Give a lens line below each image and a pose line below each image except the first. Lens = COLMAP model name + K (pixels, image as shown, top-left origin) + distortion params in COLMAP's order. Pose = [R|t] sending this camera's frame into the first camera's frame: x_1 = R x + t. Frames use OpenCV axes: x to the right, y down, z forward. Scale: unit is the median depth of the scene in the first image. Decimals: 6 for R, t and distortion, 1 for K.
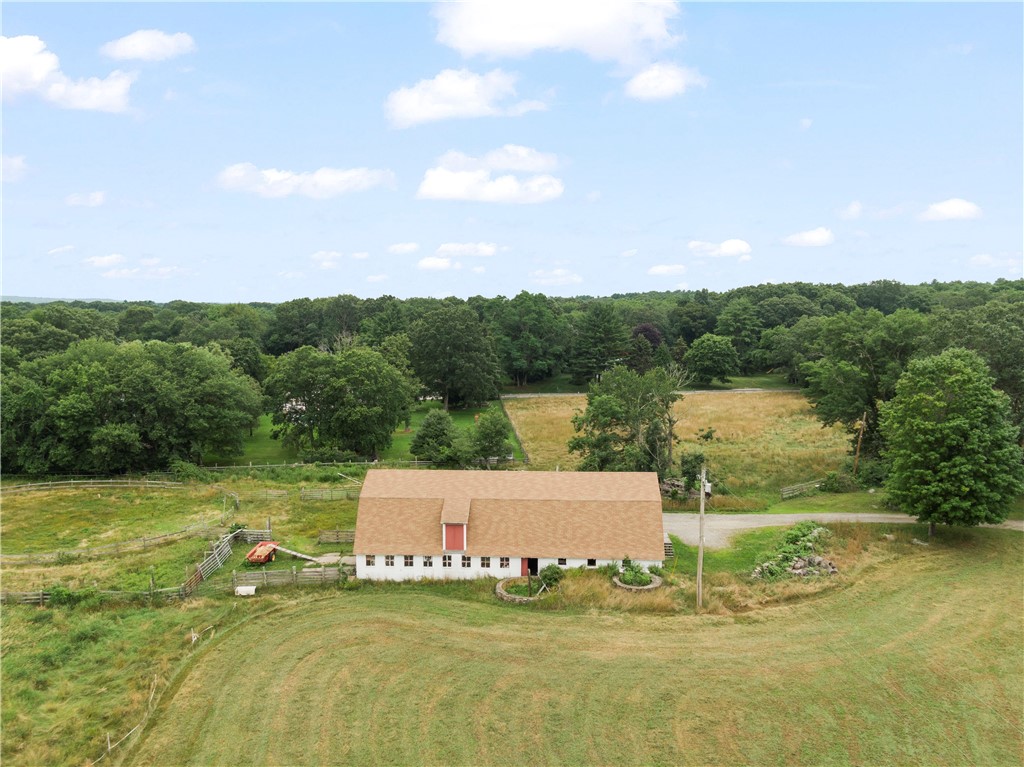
lens RADIAL K [[718.2, 0, 513.2], [0, 718.2, 385.1], [0, 0, 1]] dist [-0.001959, -0.001281]
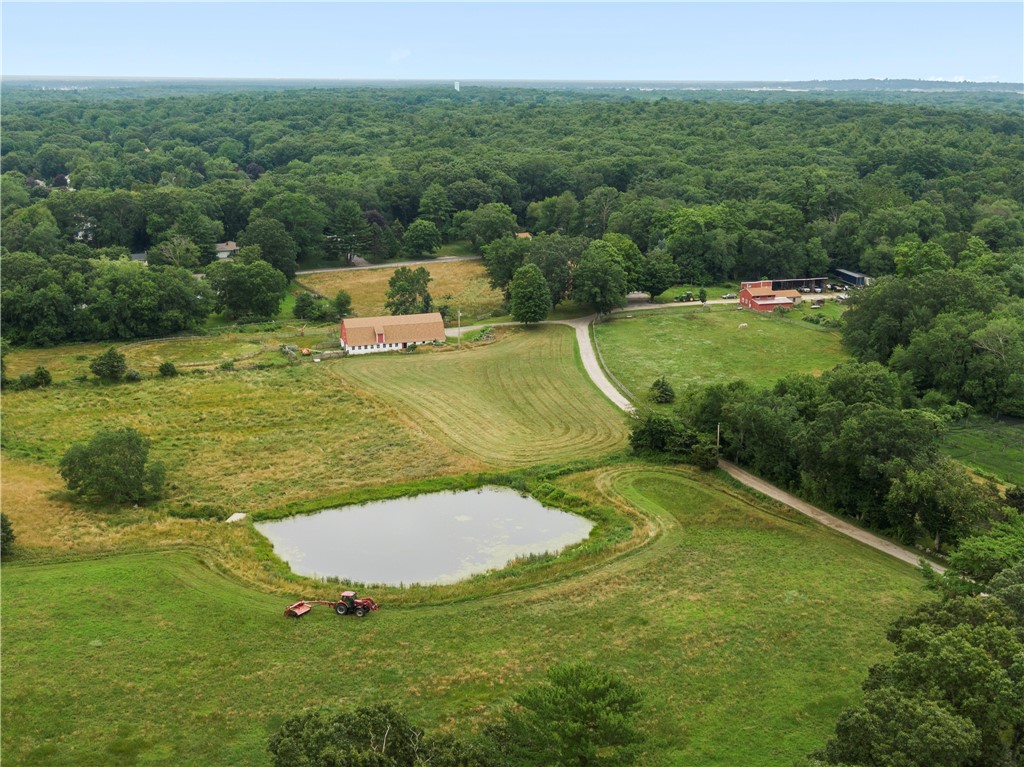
lens RADIAL K [[1252.6, 0, 512.1], [0, 1252.6, 383.4], [0, 0, 1]] dist [0.001584, 0.000000]
pose [[0.916267, -0.095996, 0.388897, -1.397703], [0.033432, 0.985799, 0.164567, -0.385008], [-0.399172, -0.137786, 0.906464, -3.440260]]
